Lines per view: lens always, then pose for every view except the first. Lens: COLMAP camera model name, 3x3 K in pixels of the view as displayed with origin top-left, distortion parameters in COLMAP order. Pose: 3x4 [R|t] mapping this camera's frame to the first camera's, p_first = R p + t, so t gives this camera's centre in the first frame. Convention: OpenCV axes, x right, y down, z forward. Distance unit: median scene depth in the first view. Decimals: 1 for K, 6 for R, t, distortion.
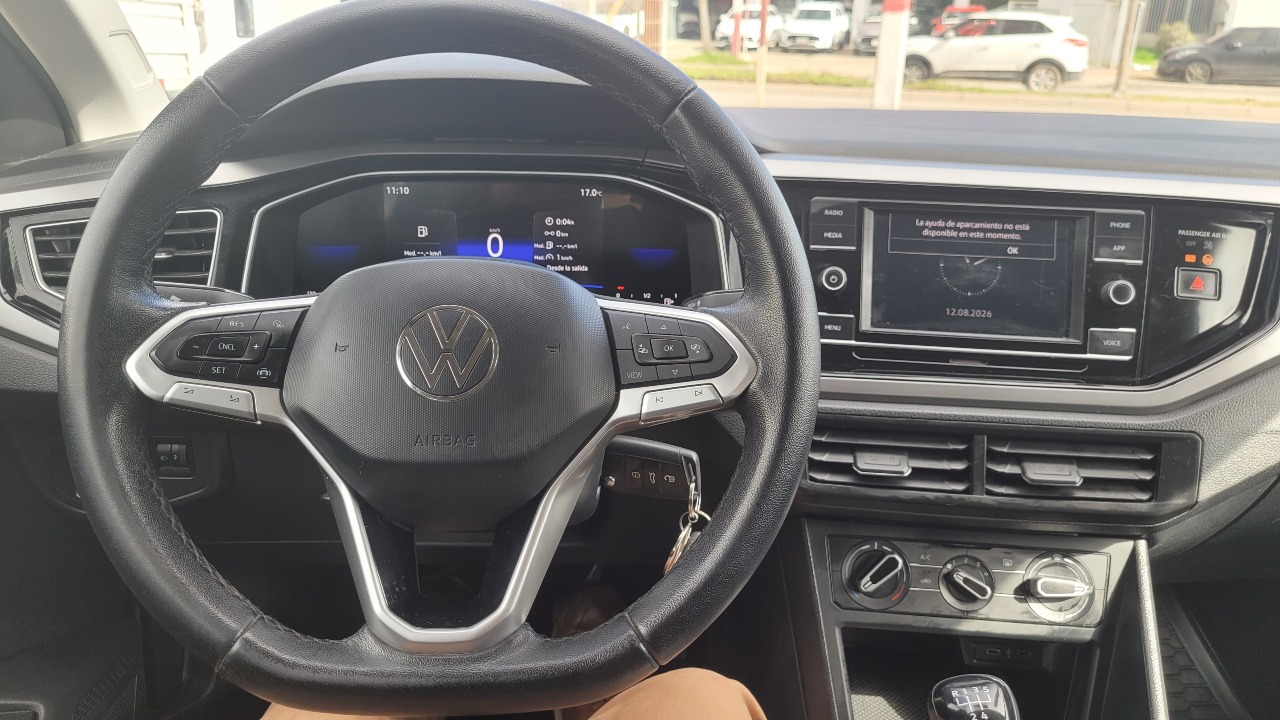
lens RADIAL K [[994.0, 0, 637.5], [0, 994.0, 391.2], [0, 0, 1]] dist [0.019110, -0.004149]
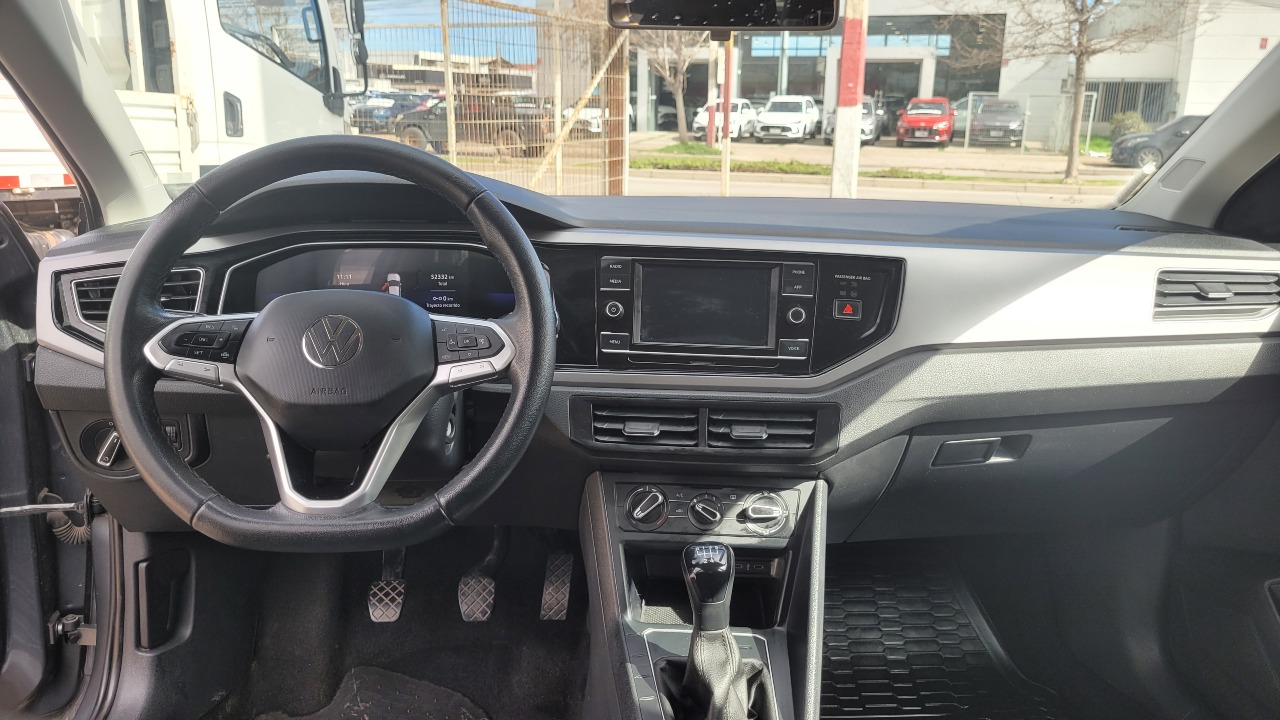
lens RADIAL K [[975.0, 0, 635.1], [0, 975.0, 364.1], [0, 0, 1]] dist [0.035320, -0.006650]
pose [[0.999714, -0.013865, 0.019501, 0.209719], [0.015725, 0.994994, -0.098687, 0.121741], [-0.018035, 0.098966, 0.994927, -0.486781]]
